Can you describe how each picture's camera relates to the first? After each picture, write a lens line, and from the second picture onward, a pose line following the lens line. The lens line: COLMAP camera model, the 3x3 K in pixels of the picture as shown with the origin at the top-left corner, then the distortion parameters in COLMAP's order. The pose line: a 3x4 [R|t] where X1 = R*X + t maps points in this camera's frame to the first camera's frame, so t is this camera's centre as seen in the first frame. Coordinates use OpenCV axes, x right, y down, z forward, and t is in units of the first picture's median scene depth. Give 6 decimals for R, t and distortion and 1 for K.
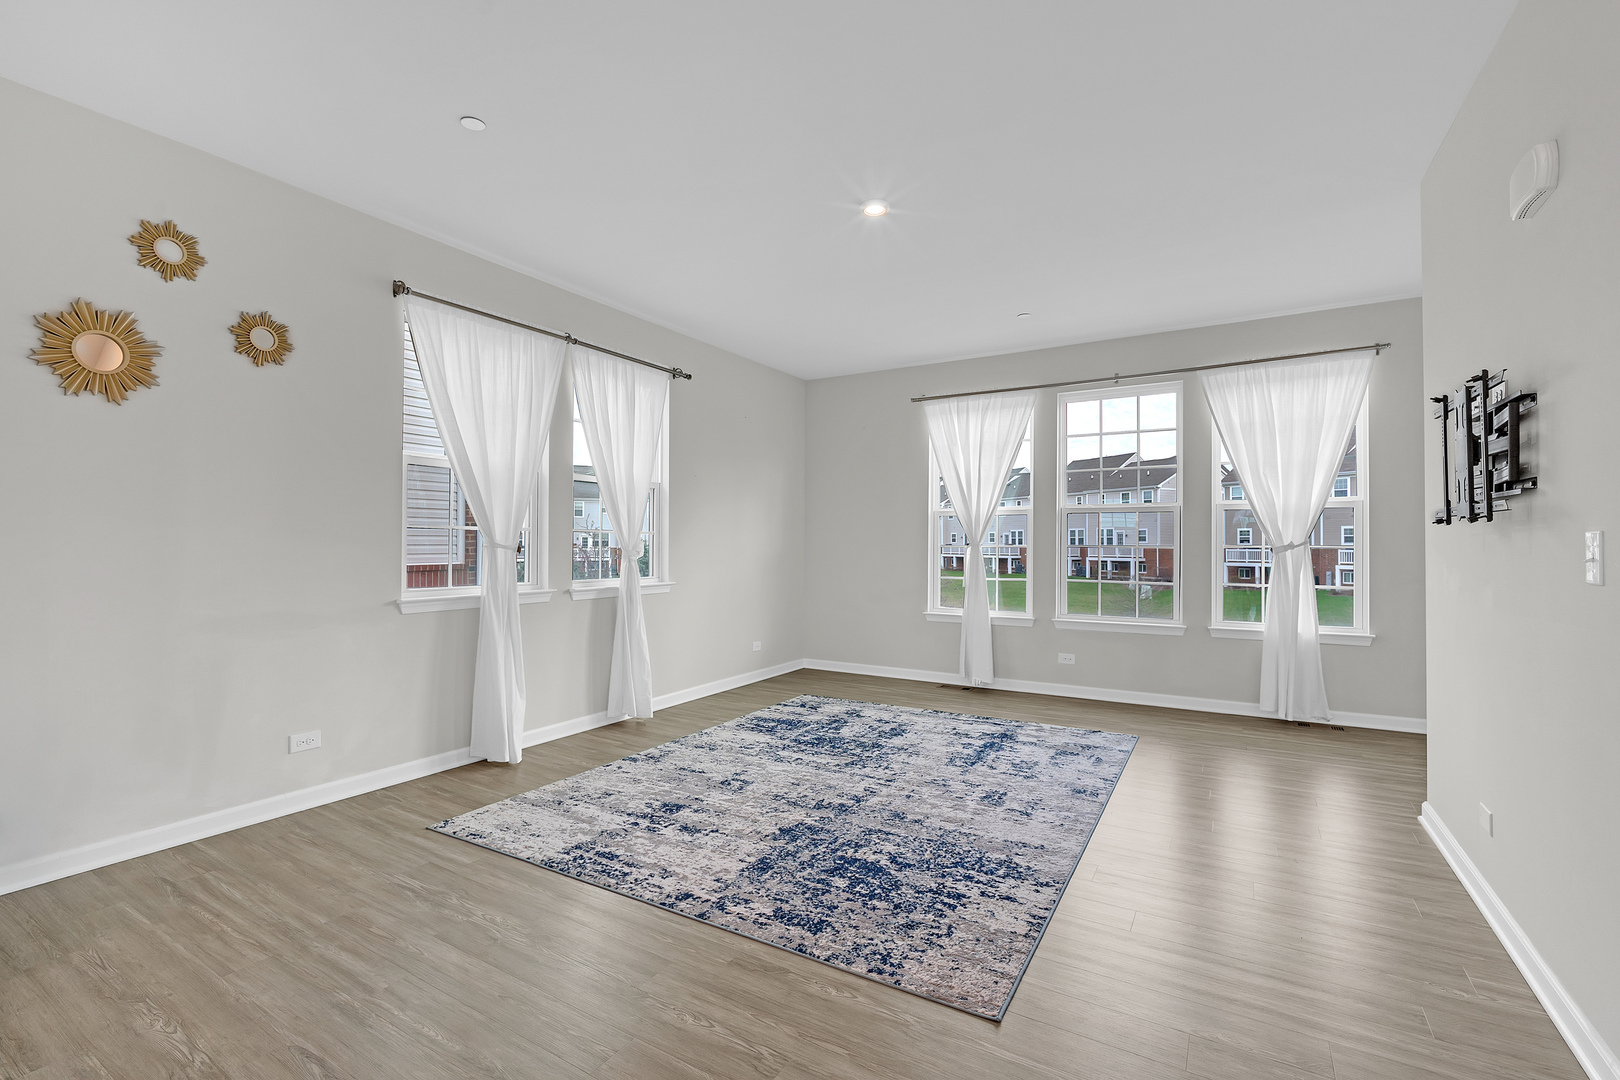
lens RADIAL K [[715.5, 0, 797.2], [0, 715.5, 544.6], [0, 0, 1]] dist [-0.003091, -0.000822]
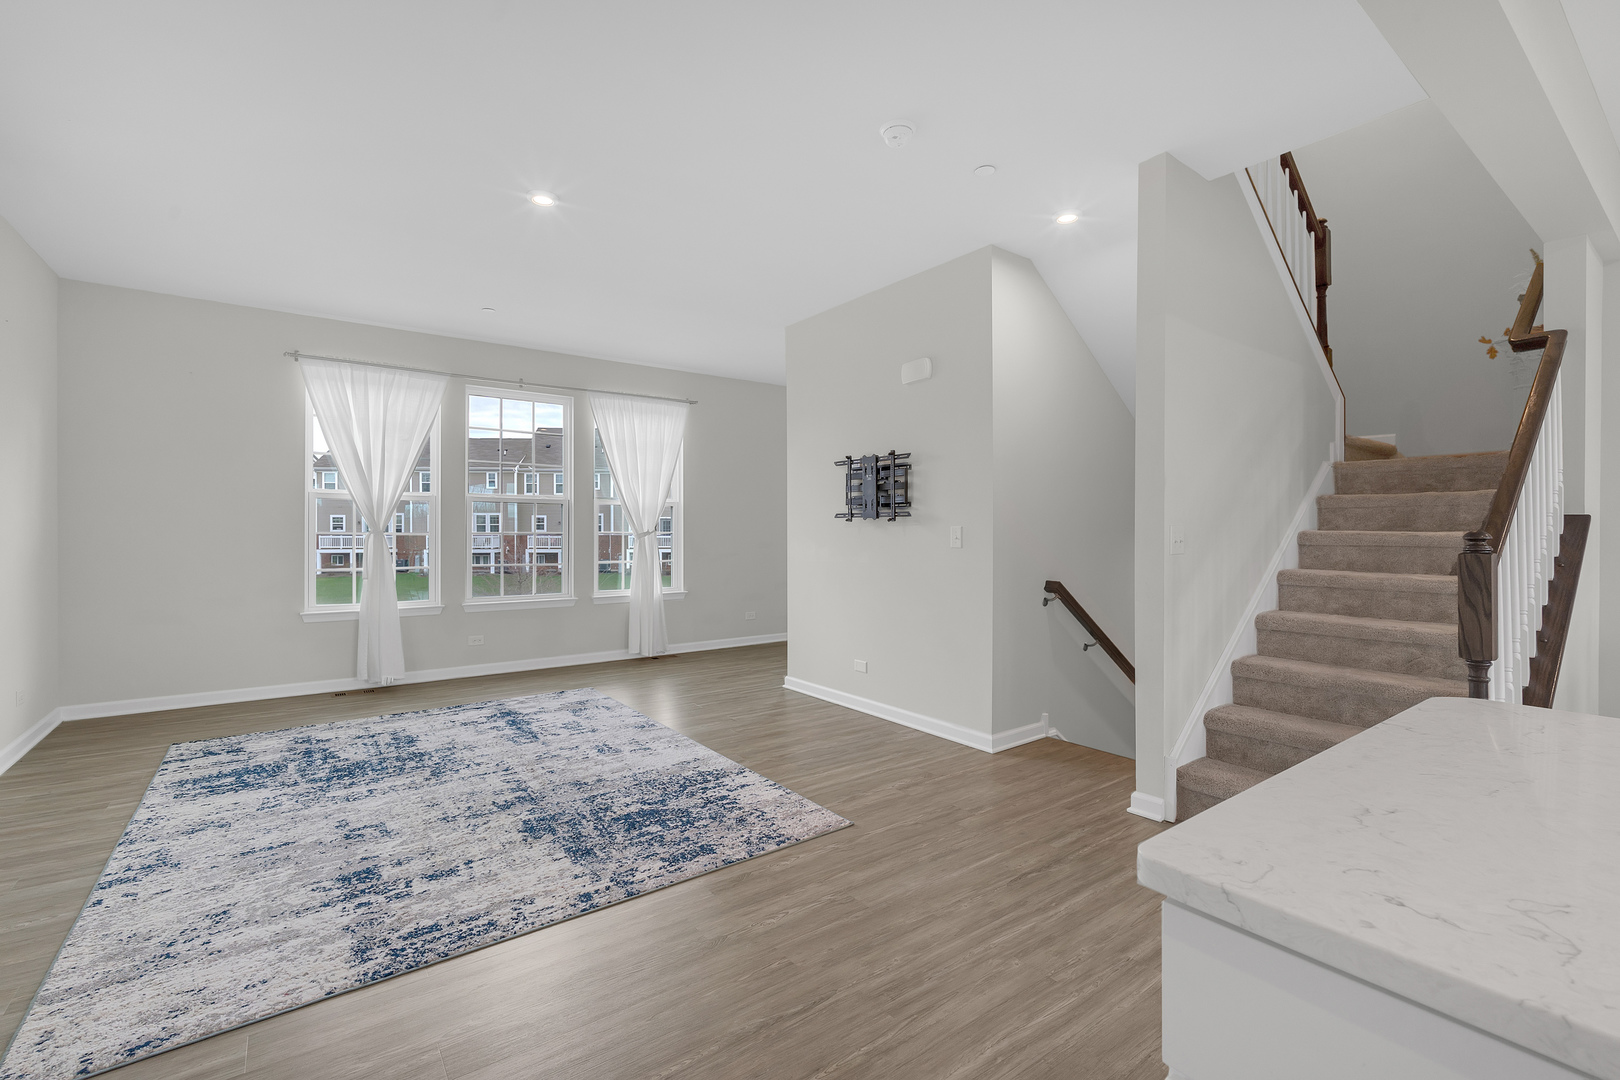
lens RADIAL K [[715.5, 0, 802.1], [0, 715.5, 531.0], [0, 0, 1]] dist [-0.003091, -0.000822]
pose [[0.375789, -0.001047, 0.926705, -0.674430], [0.001341, 0.999999, 0.000586, -0.001446], [-0.926704, 0.001022, 0.375790, 0.262361]]
